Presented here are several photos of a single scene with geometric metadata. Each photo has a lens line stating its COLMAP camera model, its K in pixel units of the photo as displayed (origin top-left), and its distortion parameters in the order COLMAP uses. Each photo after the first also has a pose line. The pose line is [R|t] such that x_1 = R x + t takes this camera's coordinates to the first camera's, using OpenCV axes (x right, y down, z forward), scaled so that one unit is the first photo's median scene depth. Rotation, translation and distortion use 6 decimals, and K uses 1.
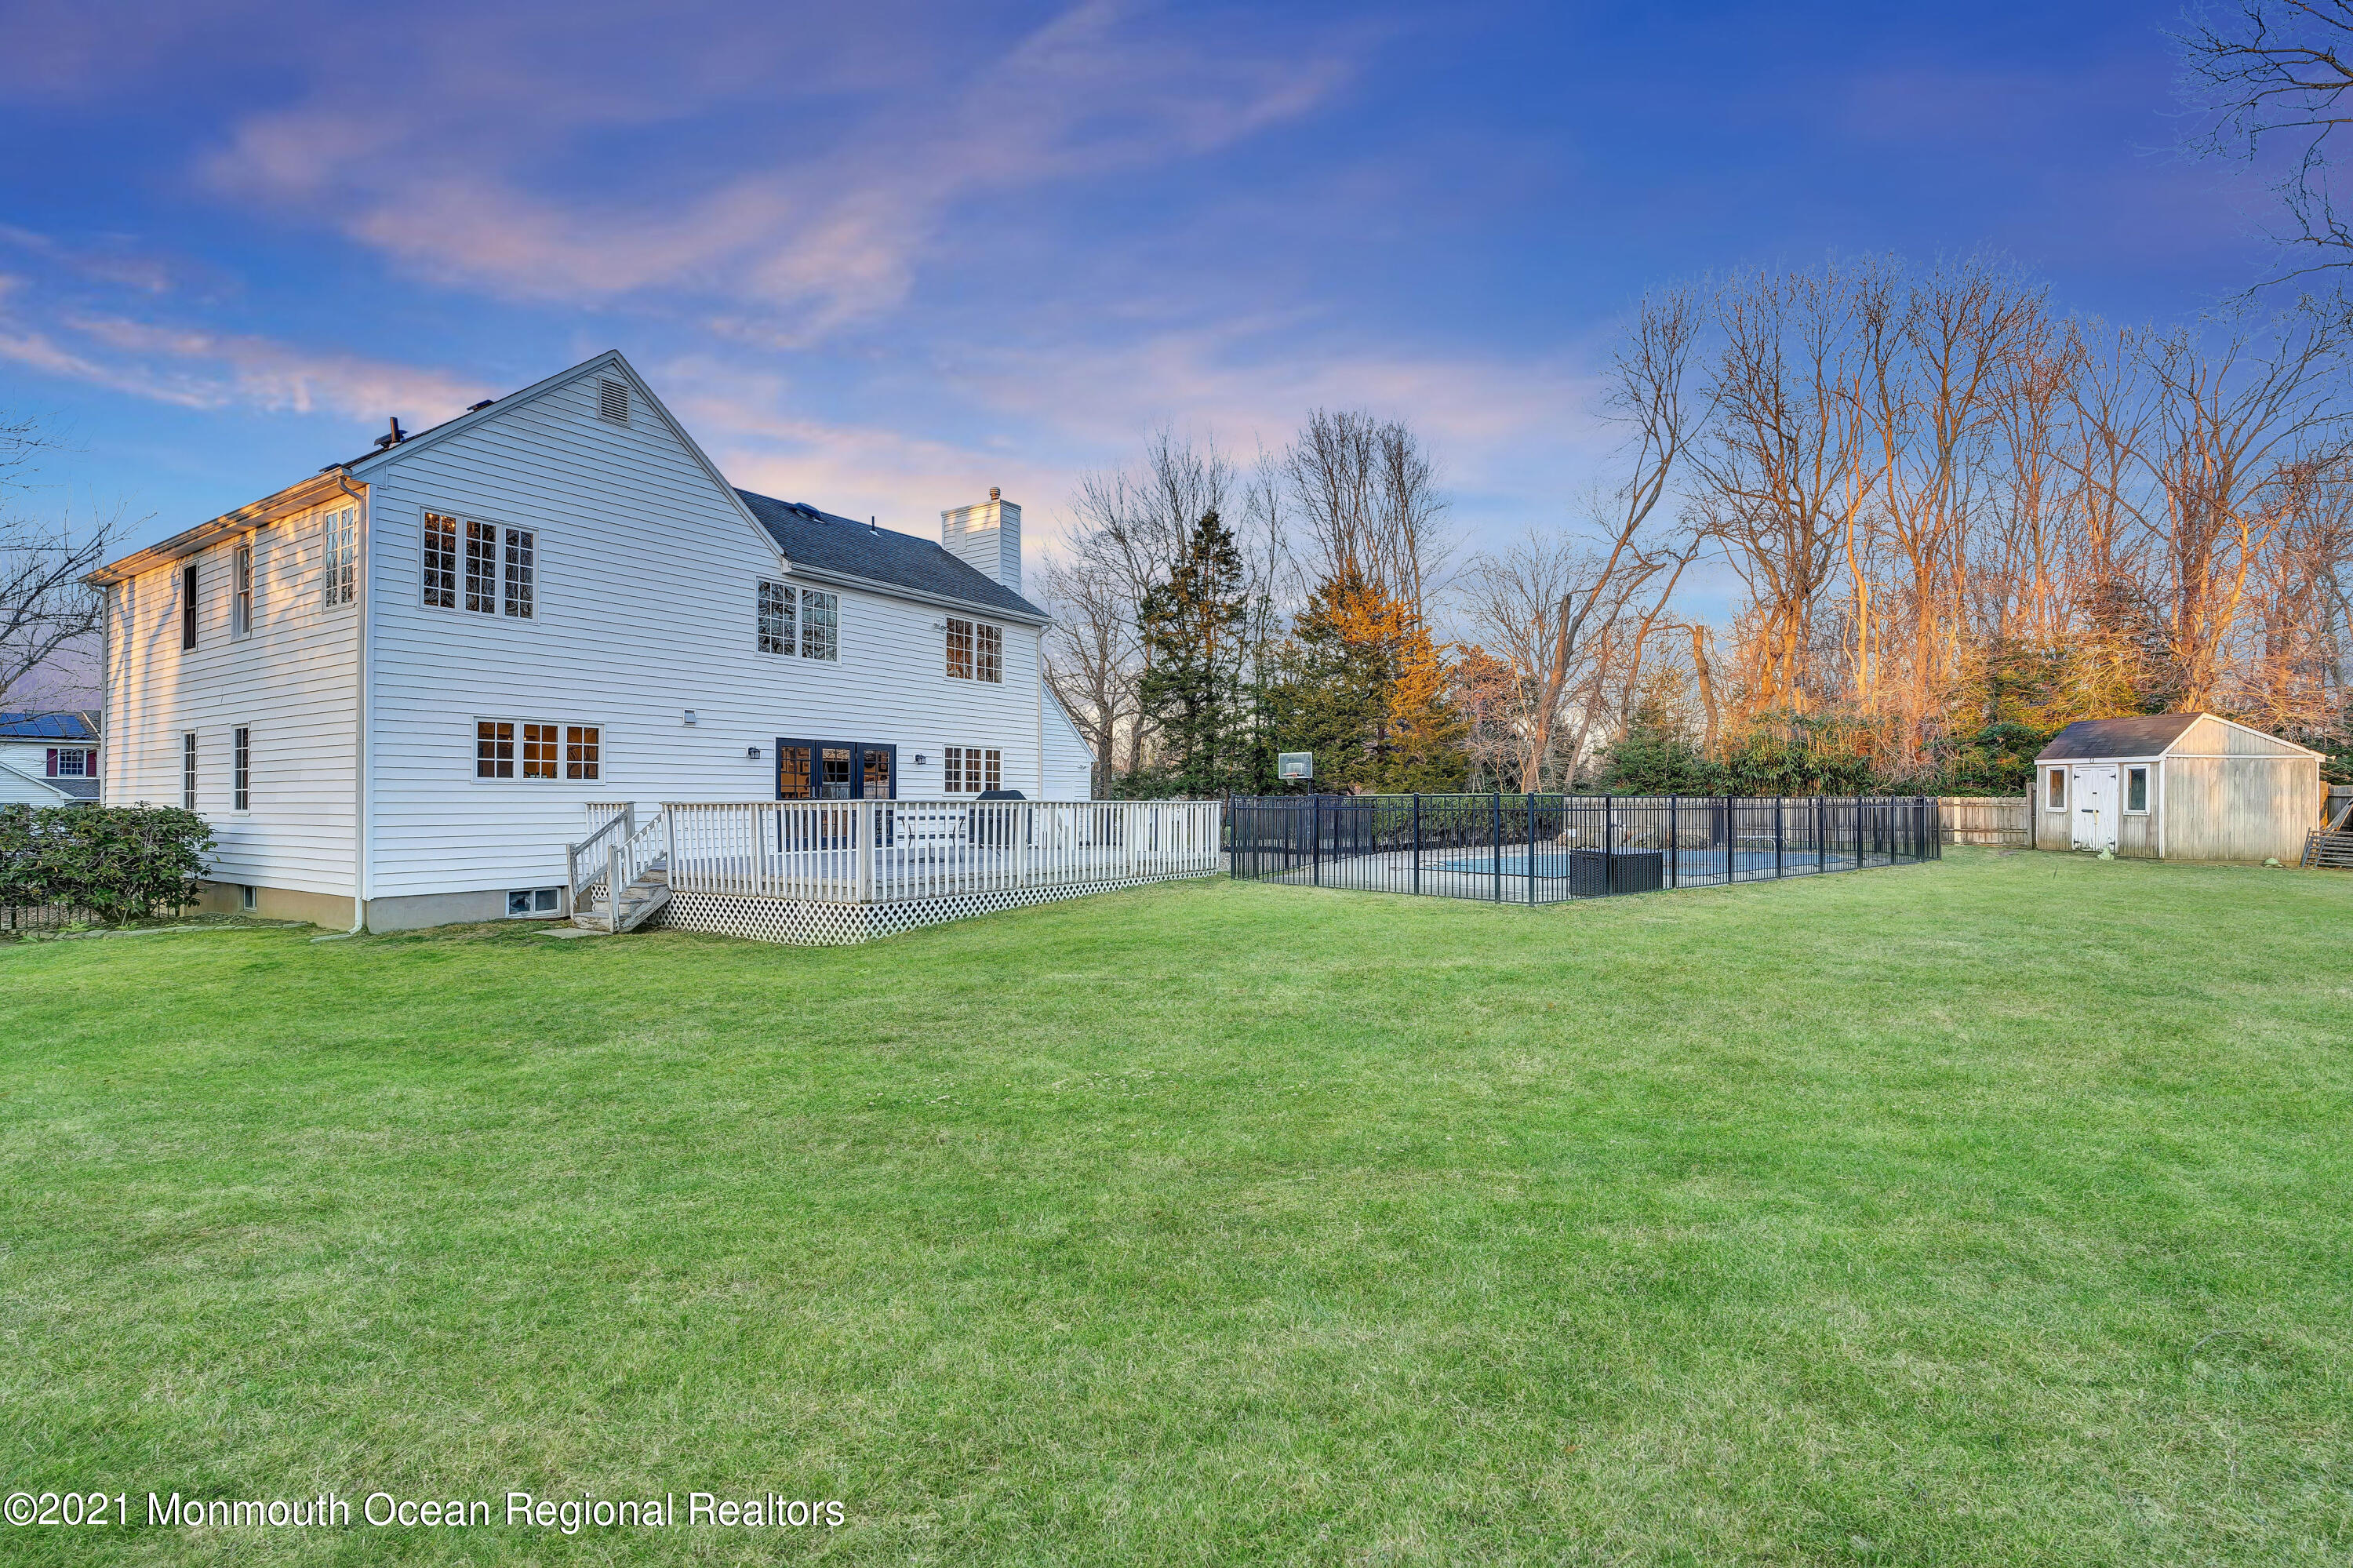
lens RADIAL K [[1063.3, 0, 1184.6], [0, 1063.3, 789.5], [0, 0, 1]] dist [-0.008180, 0.000203]
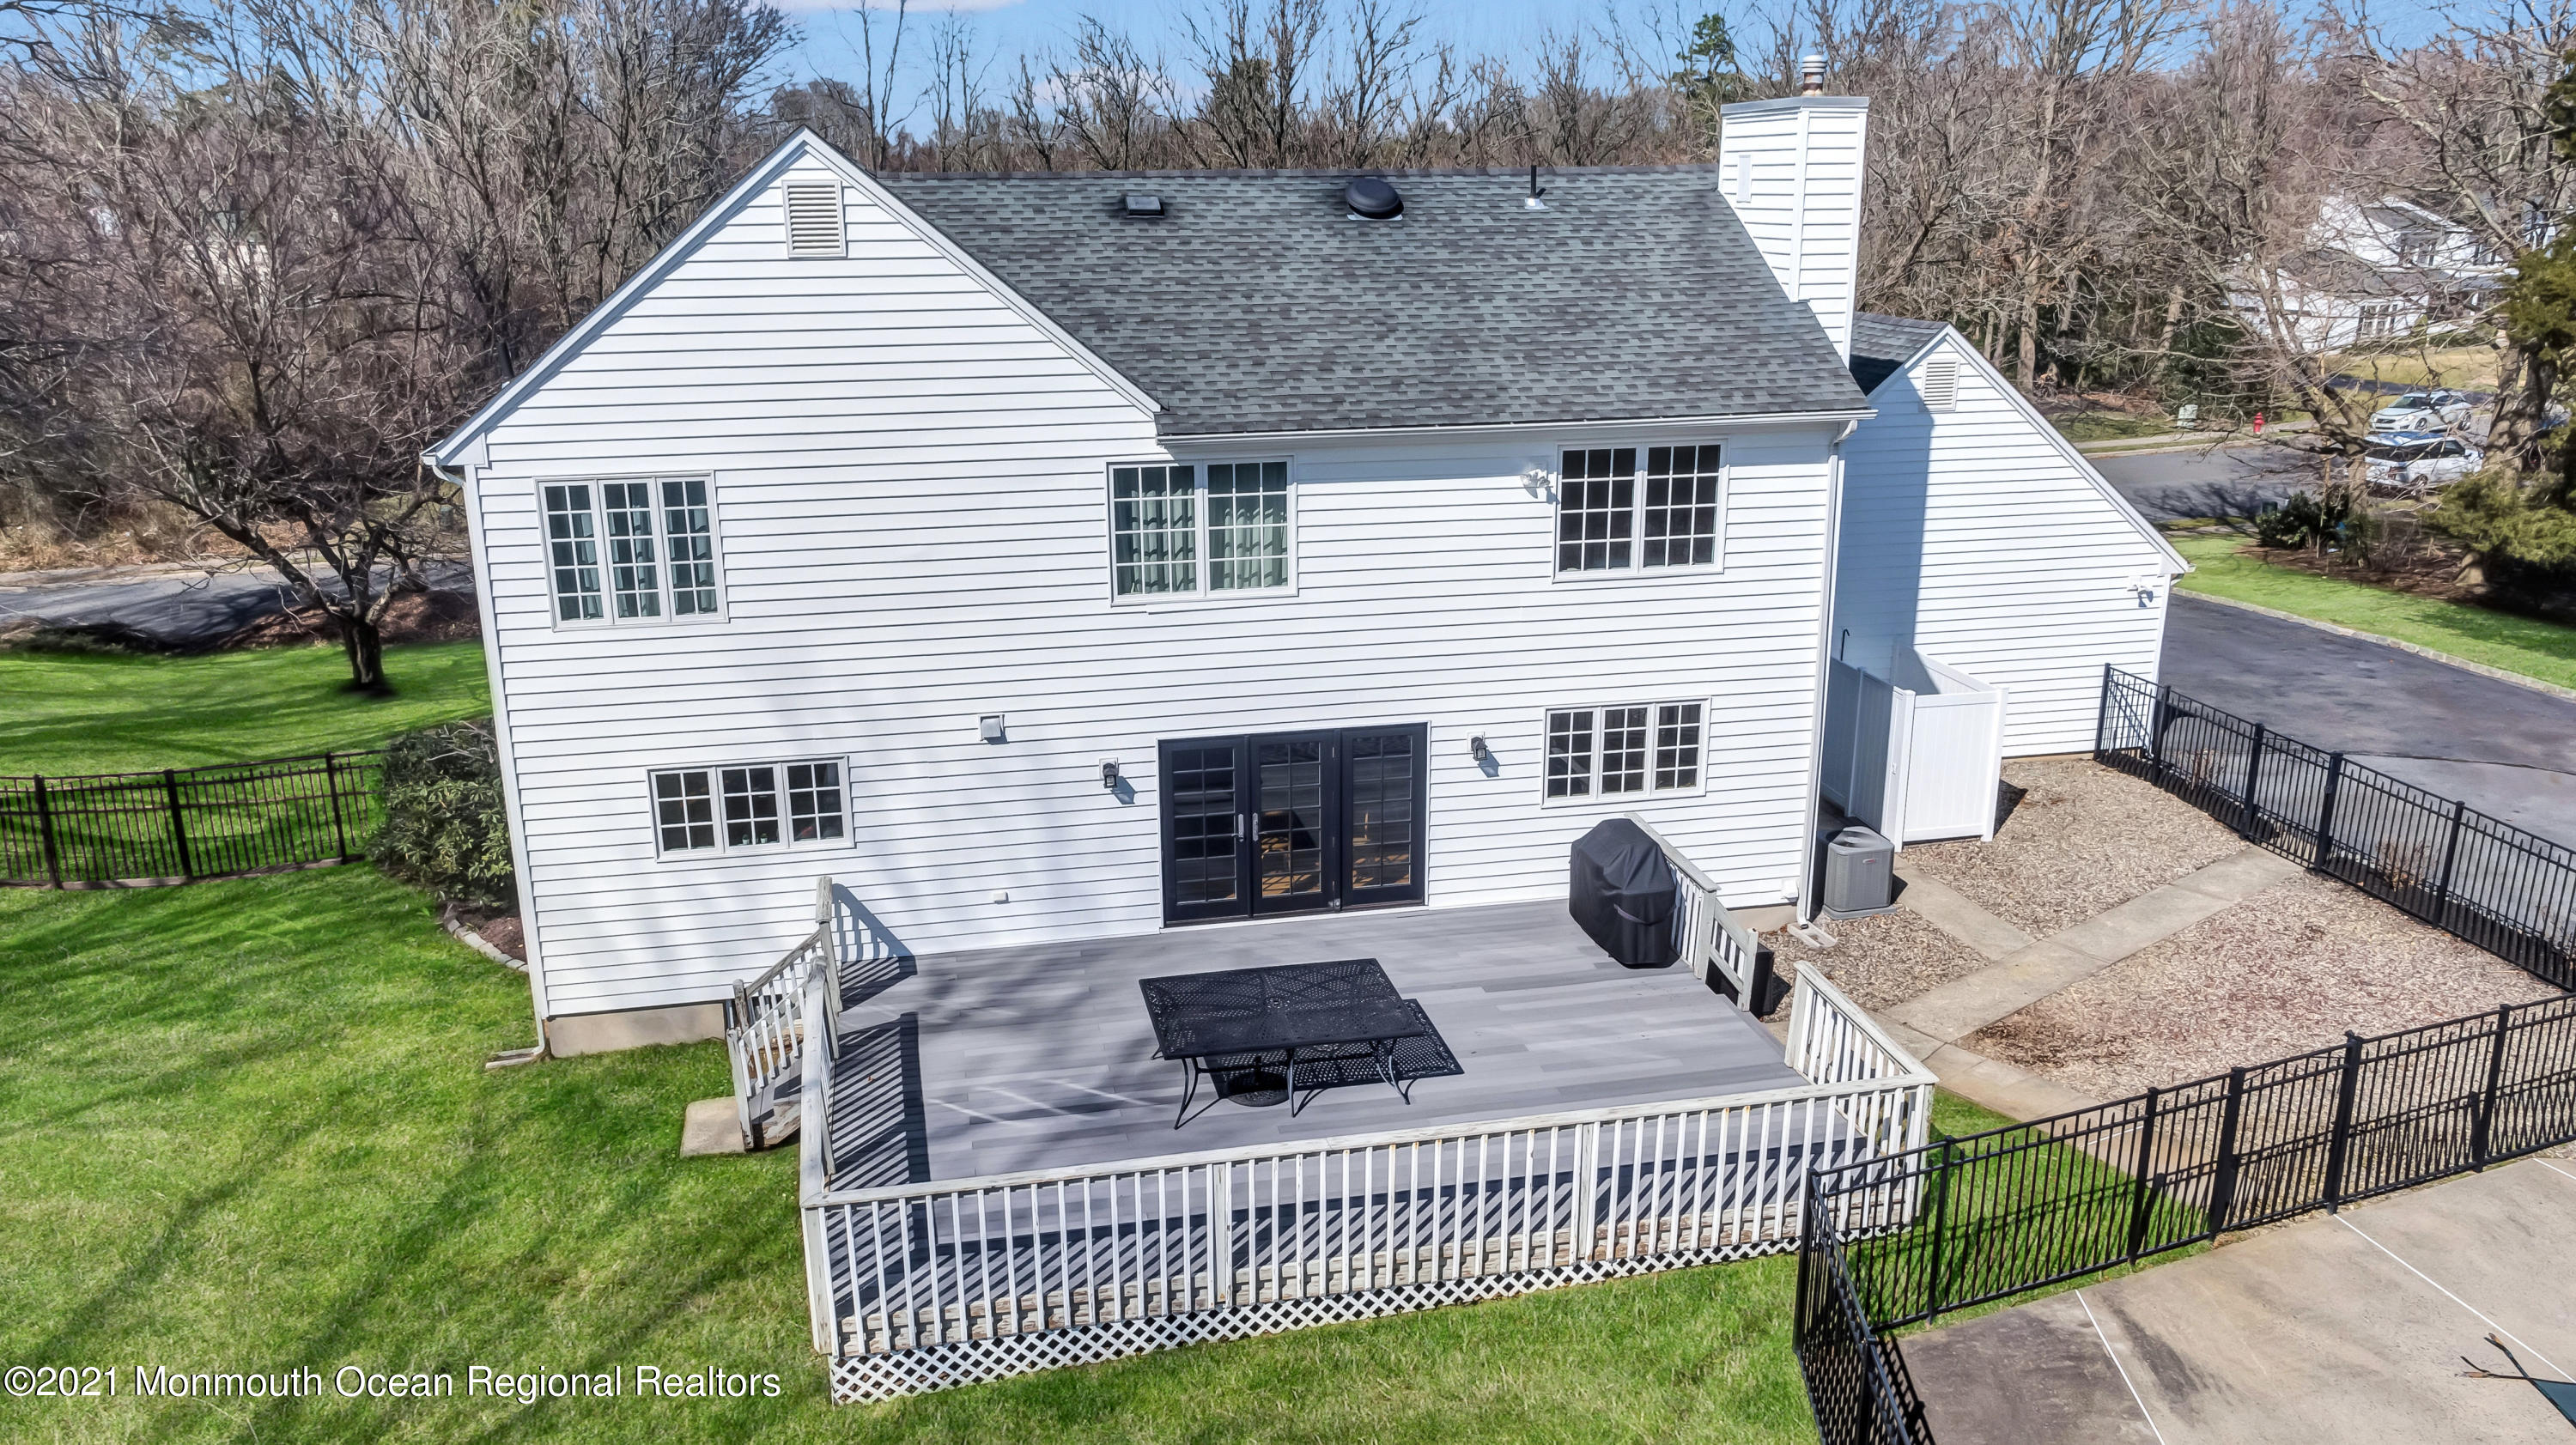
lens RADIAL K [[1833.3, 0, 1283.9], [0, 1833.3, 719.3], [0, 0, 1]] dist [0.008475, 0.000713]
pose [[0.699425, 0.198393, -0.686619, 0.291999], [0.014569, 0.956543, 0.291227, -0.303598], [0.714558, -0.213695, 0.666140, 0.354771]]
